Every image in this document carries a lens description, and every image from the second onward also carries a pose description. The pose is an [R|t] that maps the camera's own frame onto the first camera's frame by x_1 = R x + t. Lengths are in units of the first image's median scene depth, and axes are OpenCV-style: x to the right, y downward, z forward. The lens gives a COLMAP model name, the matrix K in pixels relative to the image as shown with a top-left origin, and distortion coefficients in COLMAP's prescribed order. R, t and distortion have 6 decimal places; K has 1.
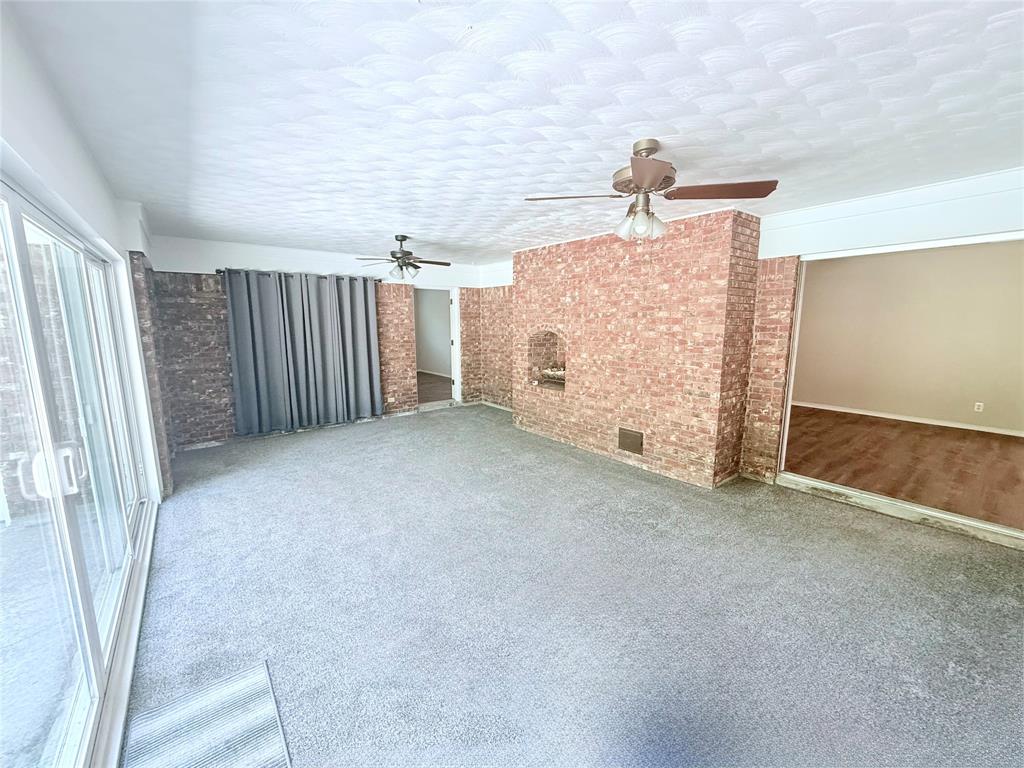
lens RADIAL K [[409.6, 0, 511.9], [0, 409.6, 383.6], [0, 0, 1]] dist [-0.001286, 0.000294]
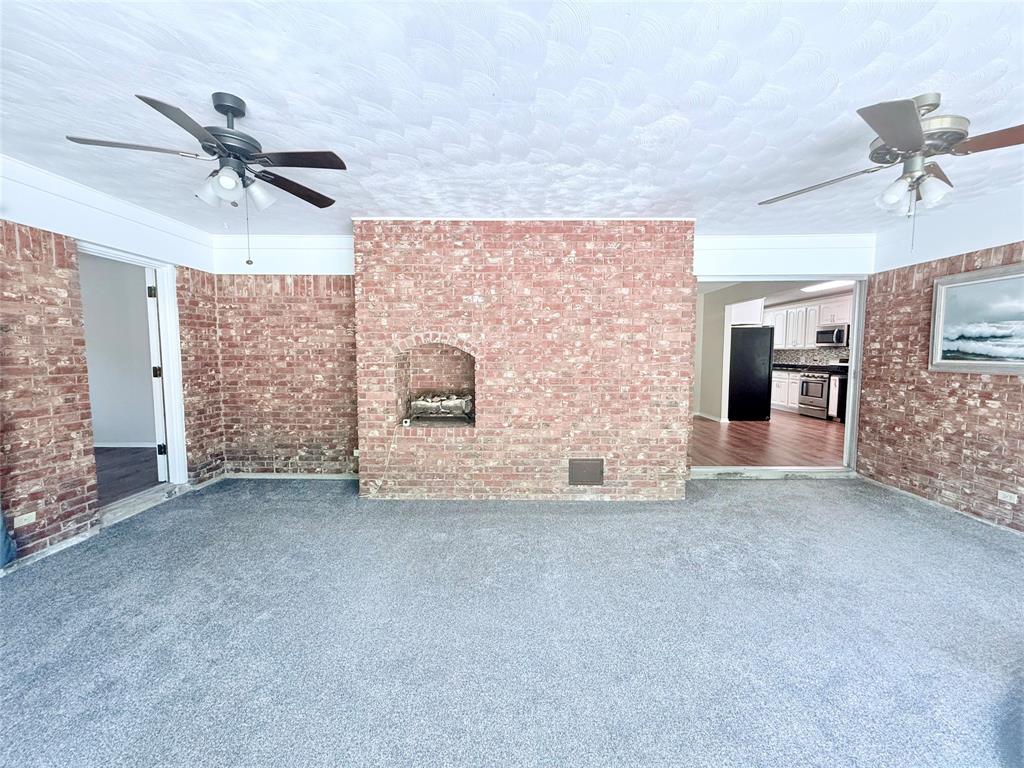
lens RADIAL K [[409.6, 0, 512.7], [0, 409.6, 383.4], [0, 0, 1]] dist [-0.001286, 0.000294]
pose [[0.627833, -0.057217, 0.776242, -0.393093], [0.117110, 0.992885, -0.021535, -0.034294], [-0.769487, 0.104426, 0.630067, 0.508582]]
